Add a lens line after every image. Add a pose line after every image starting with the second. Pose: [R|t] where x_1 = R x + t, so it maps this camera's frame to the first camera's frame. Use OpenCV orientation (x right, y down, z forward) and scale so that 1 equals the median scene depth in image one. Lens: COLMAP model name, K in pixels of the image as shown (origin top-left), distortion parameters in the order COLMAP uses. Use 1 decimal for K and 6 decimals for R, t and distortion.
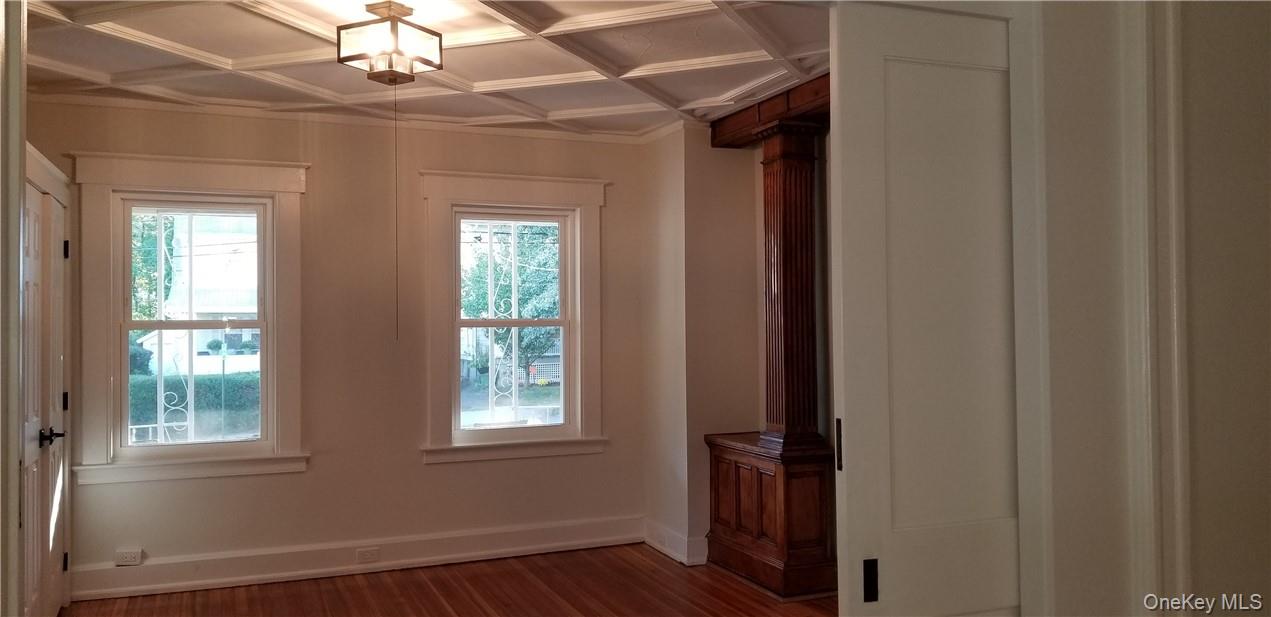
lens RADIAL K [[987.7, 0, 645.6], [0, 987.7, 302.1], [0, 0, 1]] dist [0.098024, -0.194883]
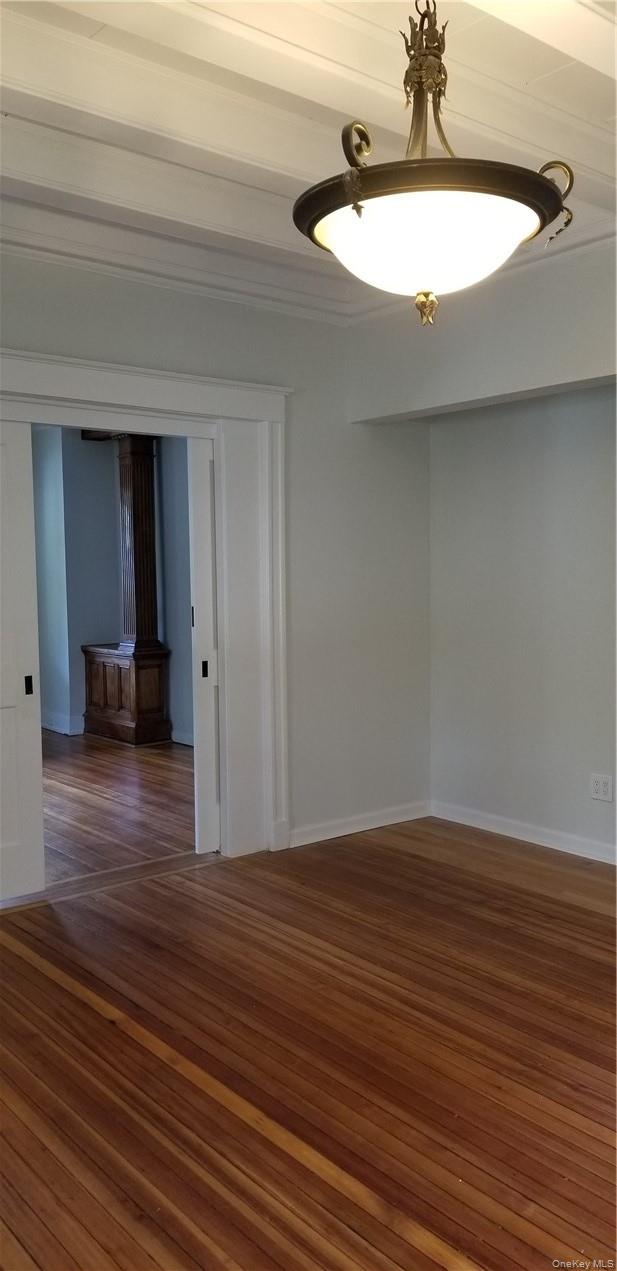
lens RADIAL K [[987.7, 0, 311.5], [0, 987.7, 663.9], [0, 0, 1]] dist [0.098024, -0.194883]
pose [[0.957496, -0.023919, 0.287452, -0.035436], [-0.010571, 0.992977, 0.117838, -0.012416], [-0.288251, -0.115868, 0.950519, -0.477908]]
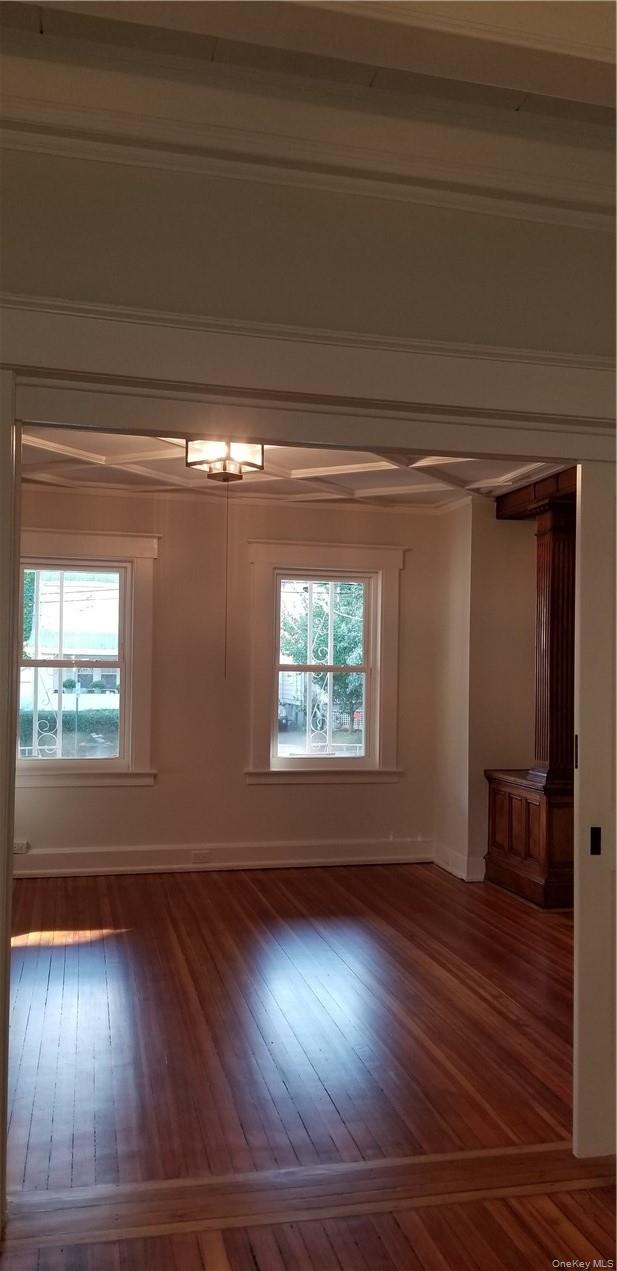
lens RADIAL K [[987.7, 0, 311.5], [0, 987.7, 663.9], [0, 0, 1]] dist [0.098024, -0.194883]
pose [[0.986087, 0.022823, -0.164654, 0.050084], [-0.020669, 0.999677, 0.014779, -0.001805], [0.164939, -0.011171, 0.986241, -0.174329]]
